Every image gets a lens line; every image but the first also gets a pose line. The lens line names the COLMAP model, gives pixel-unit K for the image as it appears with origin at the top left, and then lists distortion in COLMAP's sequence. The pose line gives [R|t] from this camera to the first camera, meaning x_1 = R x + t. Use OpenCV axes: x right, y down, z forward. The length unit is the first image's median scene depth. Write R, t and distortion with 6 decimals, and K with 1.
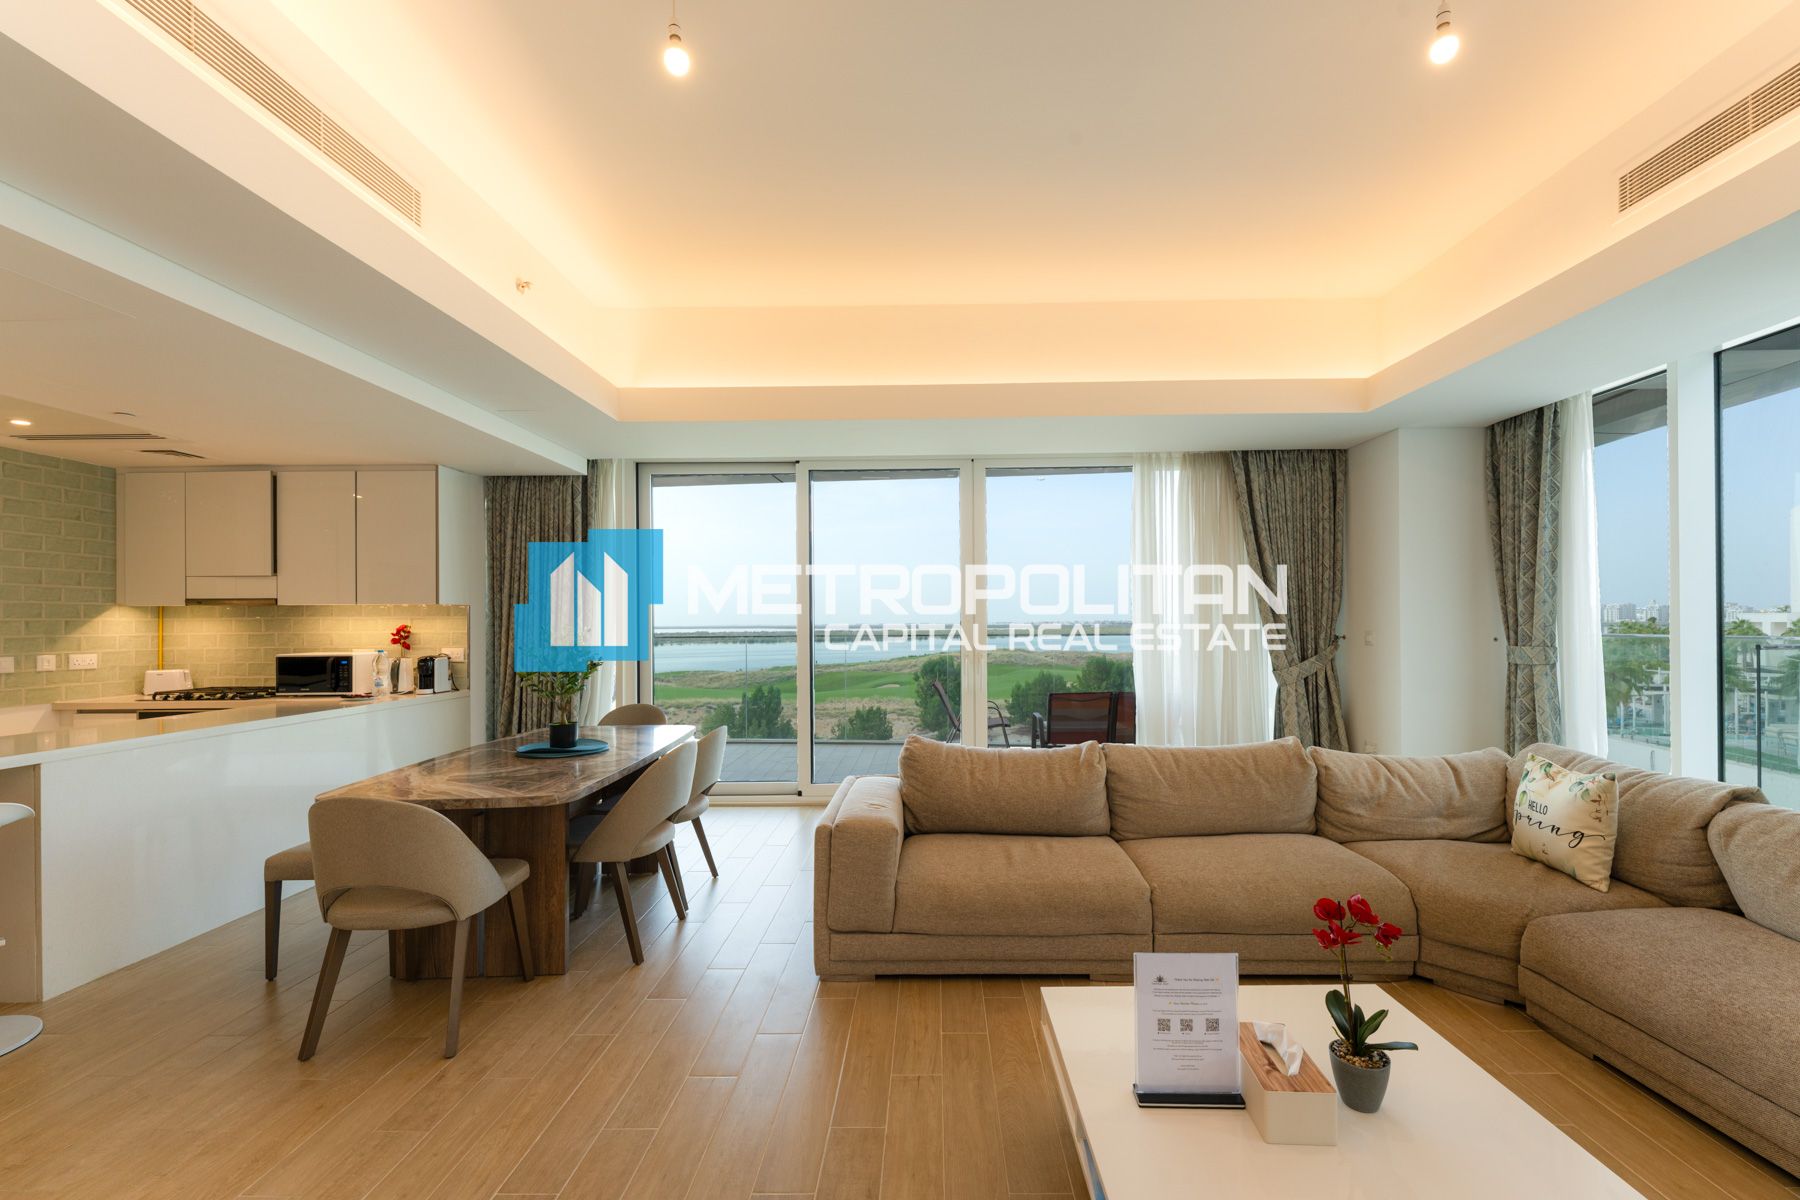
lens RADIAL K [[737.9, 0, 954.3], [0, 737.9, 618.4], [0, 0, 1]] dist [-0.004602, -0.000382]
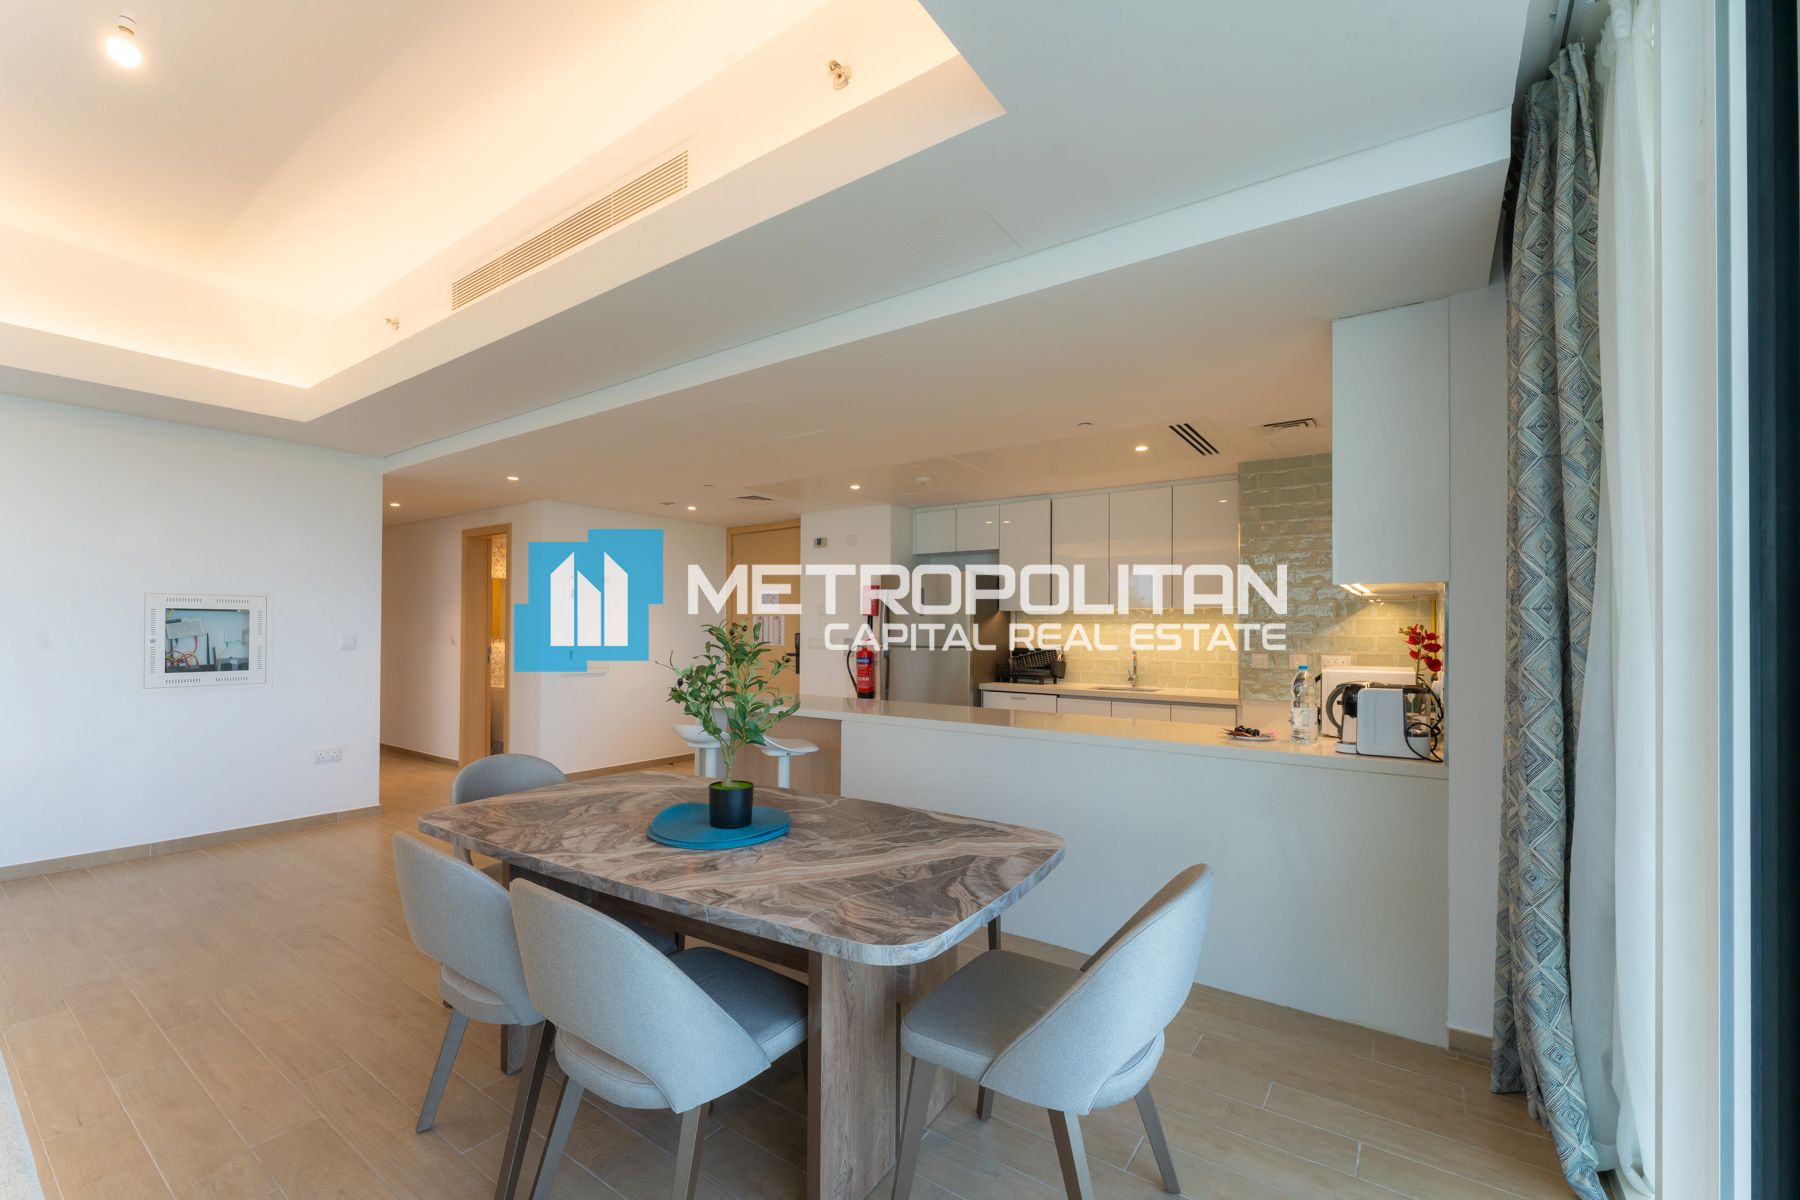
lens RADIAL K [[737.9, 0, 888.5], [0, 737.9, 628.4], [0, 0, 1]] dist [-0.004602, -0.000382]
pose [[-0.608785, -0.000273, -0.793335, -0.076740], [0.002387, 0.999995, -0.002175, 0.011677], [0.793331, -0.003218, -0.608782, 1.028061]]
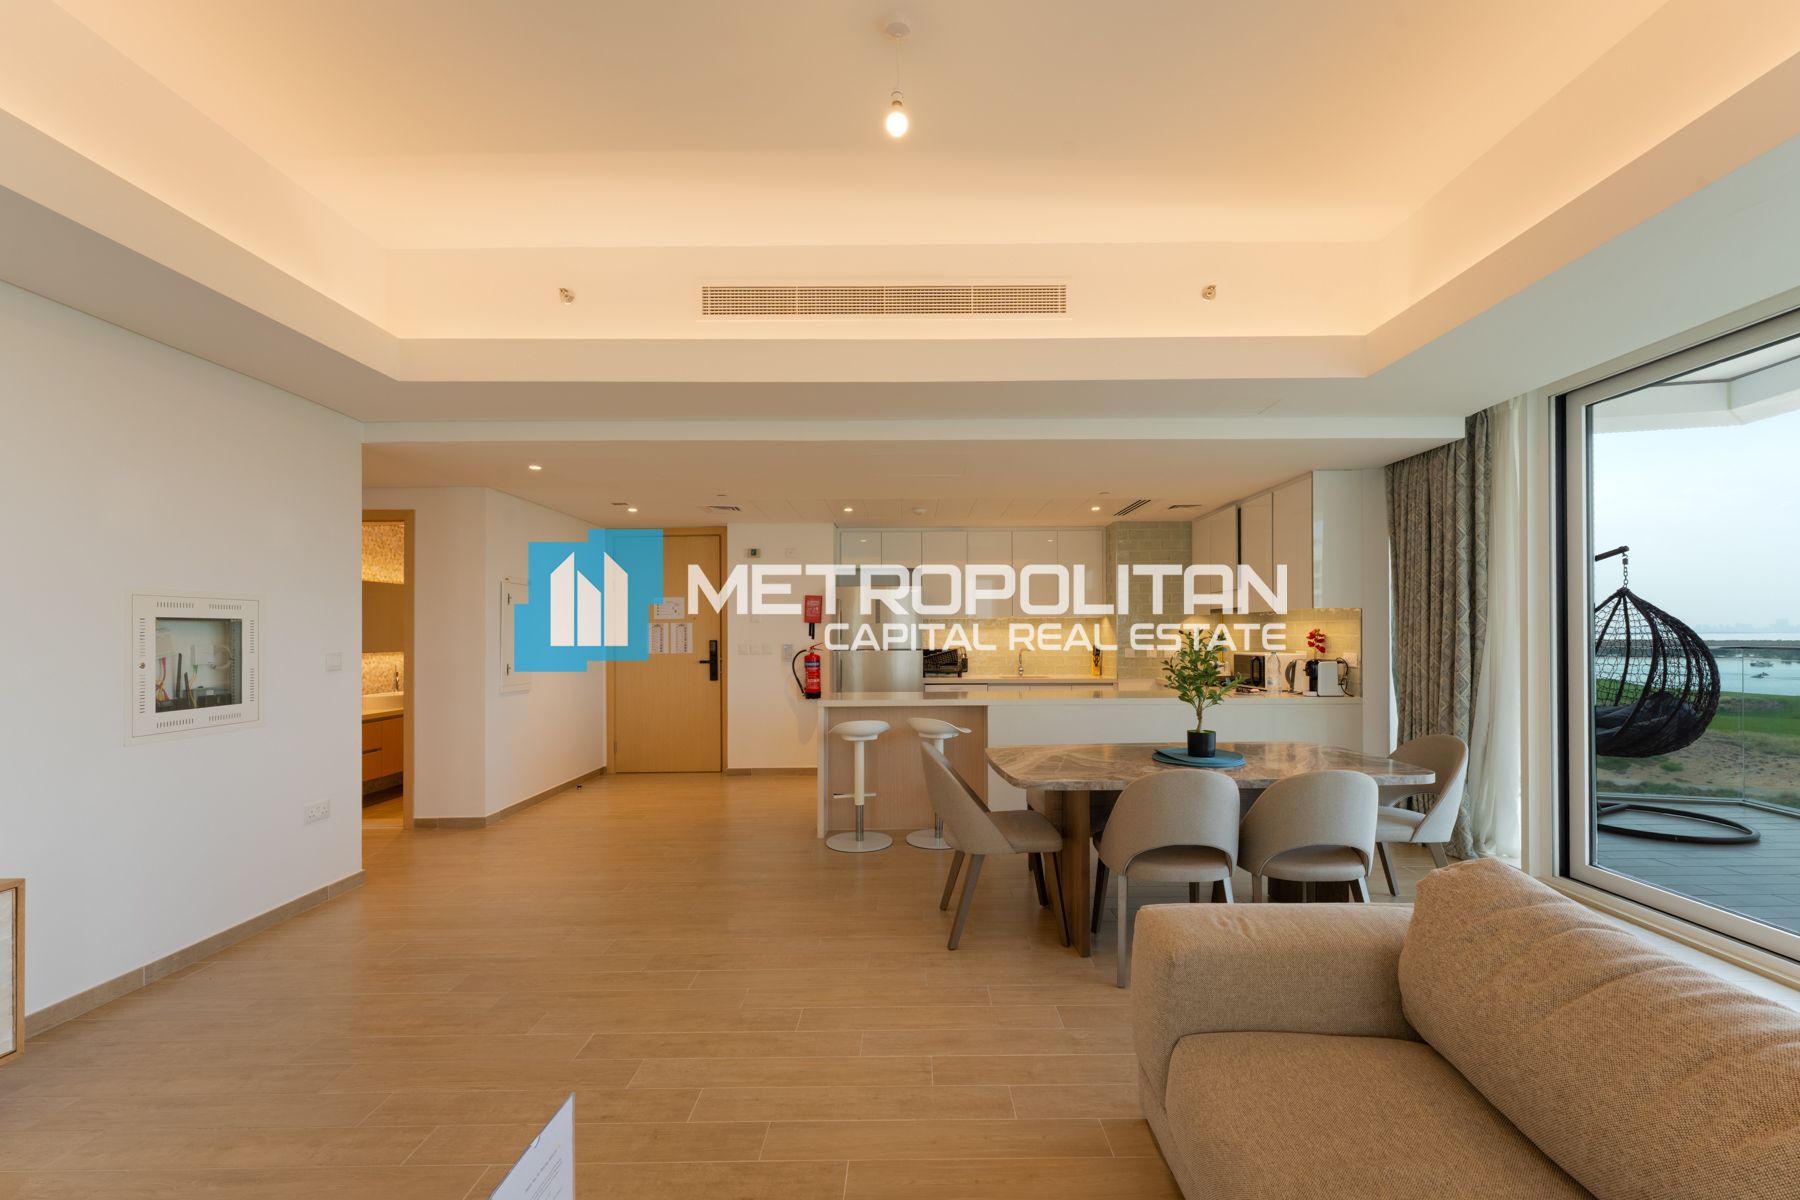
lens RADIAL K [[737.9, 0, 901.0], [0, 737.9, 628.1], [0, 0, 1]] dist [-0.004602, -0.000382]
pose [[-0.032039, -0.000674, -0.999486, 0.318259], [0.013076, 0.999914, -0.001094, 0.001103], [0.999401, -0.013104, -0.032027, 0.447518]]
